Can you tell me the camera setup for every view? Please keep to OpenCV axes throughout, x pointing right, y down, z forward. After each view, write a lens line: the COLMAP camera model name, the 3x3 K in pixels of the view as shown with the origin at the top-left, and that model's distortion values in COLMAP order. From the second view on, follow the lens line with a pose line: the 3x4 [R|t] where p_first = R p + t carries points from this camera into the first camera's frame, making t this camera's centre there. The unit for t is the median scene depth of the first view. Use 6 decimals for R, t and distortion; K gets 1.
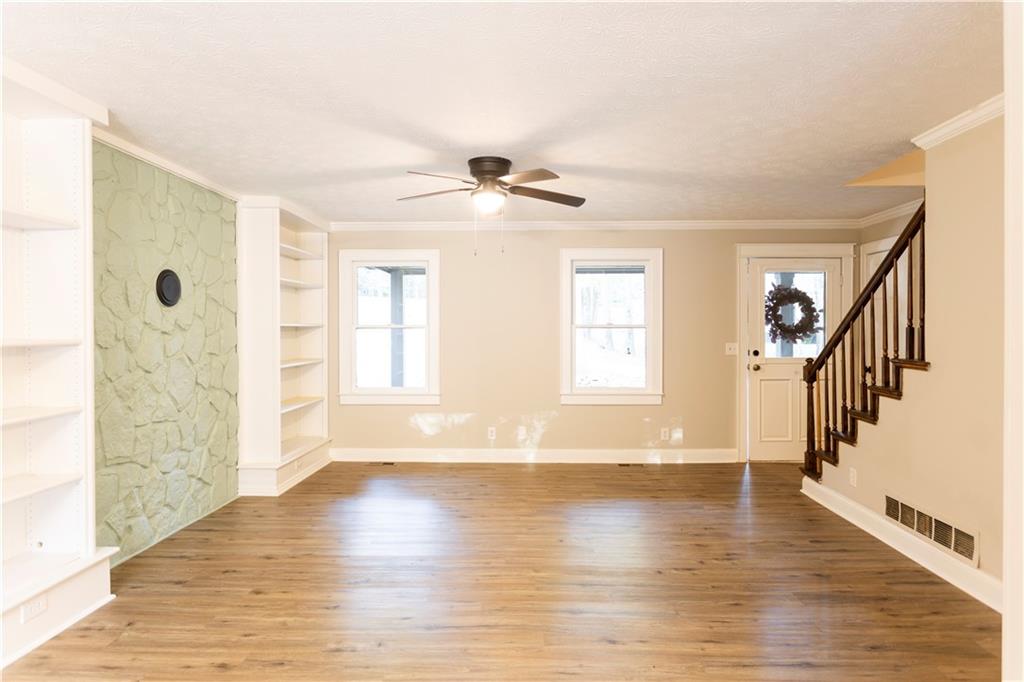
lens RADIAL K [[578.0, 0, 525.3], [0, 578.0, 335.6], [0, 0, 1]] dist [0.003632, 0.001523]
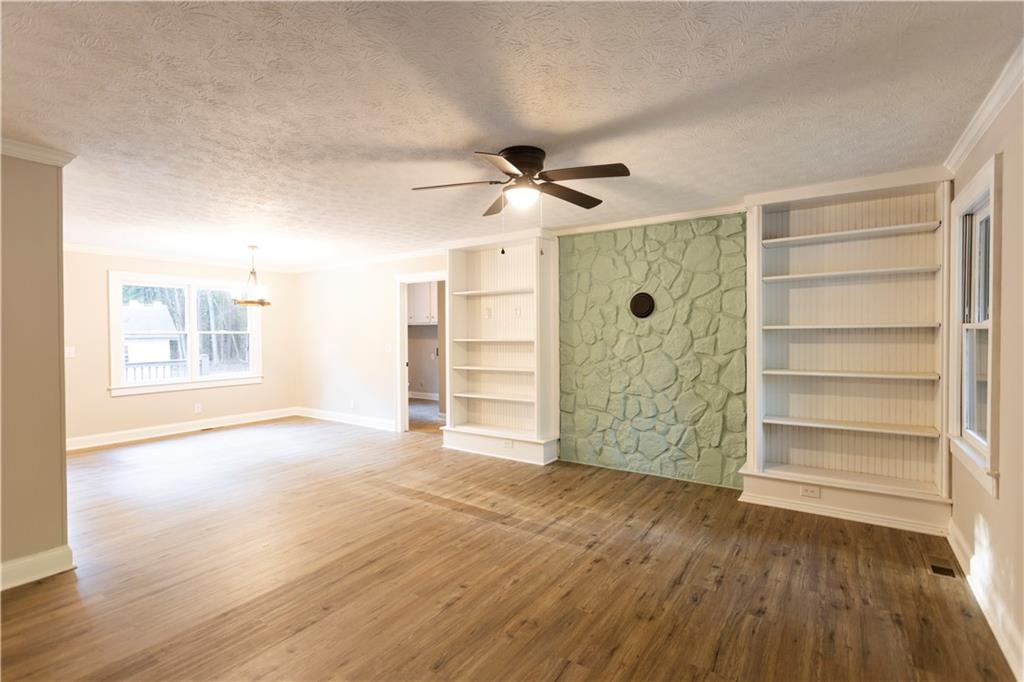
lens RADIAL K [[491.2, 0, 519.1], [0, 491.2, 340.7], [0, 0, 1]] dist [0.005903, 0.000656]
pose [[-0.542442, 0.016987, -0.839921, 0.648521], [-0.000216, 0.999793, 0.020359, -0.019551], [0.840093, 0.011225, -0.542326, 1.533110]]
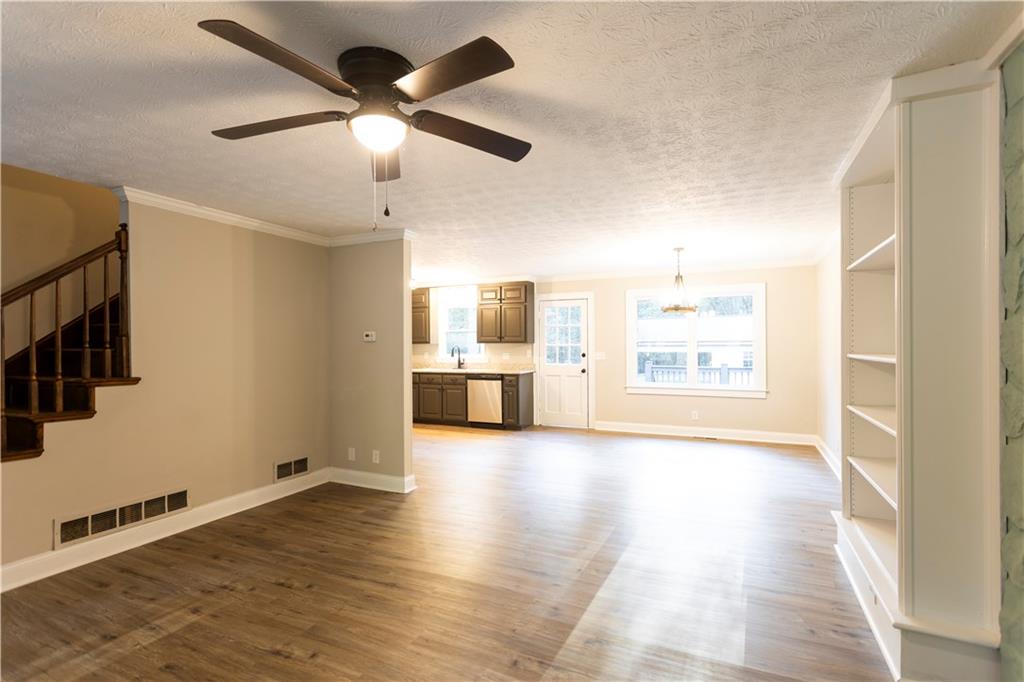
lens RADIAL K [[491.2, 0, 511.2], [0, 491.2, 341.4], [0, 0, 1]] dist [0.005903, 0.000656]
pose [[-0.907656, 0.007595, 0.419645, -0.424308], [0.009711, 0.999949, 0.002908, -0.021364], [-0.419602, 0.006715, -0.907684, 1.512382]]
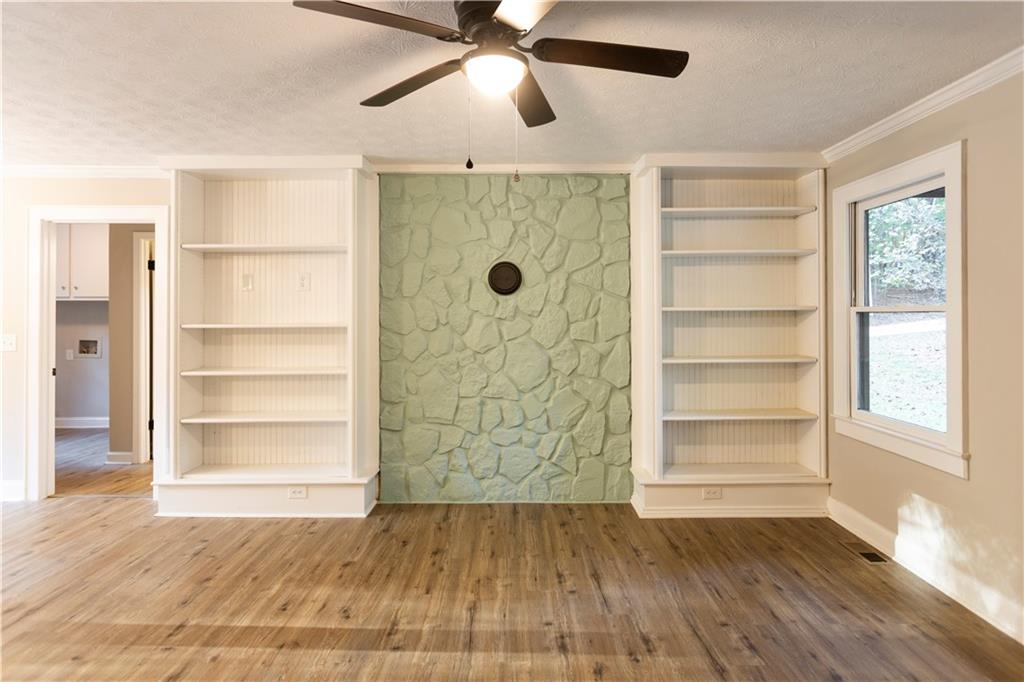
lens RADIAL K [[552.4, 0, 525.2], [0, 552.4, 310.6], [0, 0, 1]] dist [-0.005318, 0.003208]
pose [[0.029752, -0.008309, -0.999523, 0.475644], [-0.005735, 0.999948, -0.008484, -0.013341], [0.999541, 0.005985, 0.029703, 1.092938]]
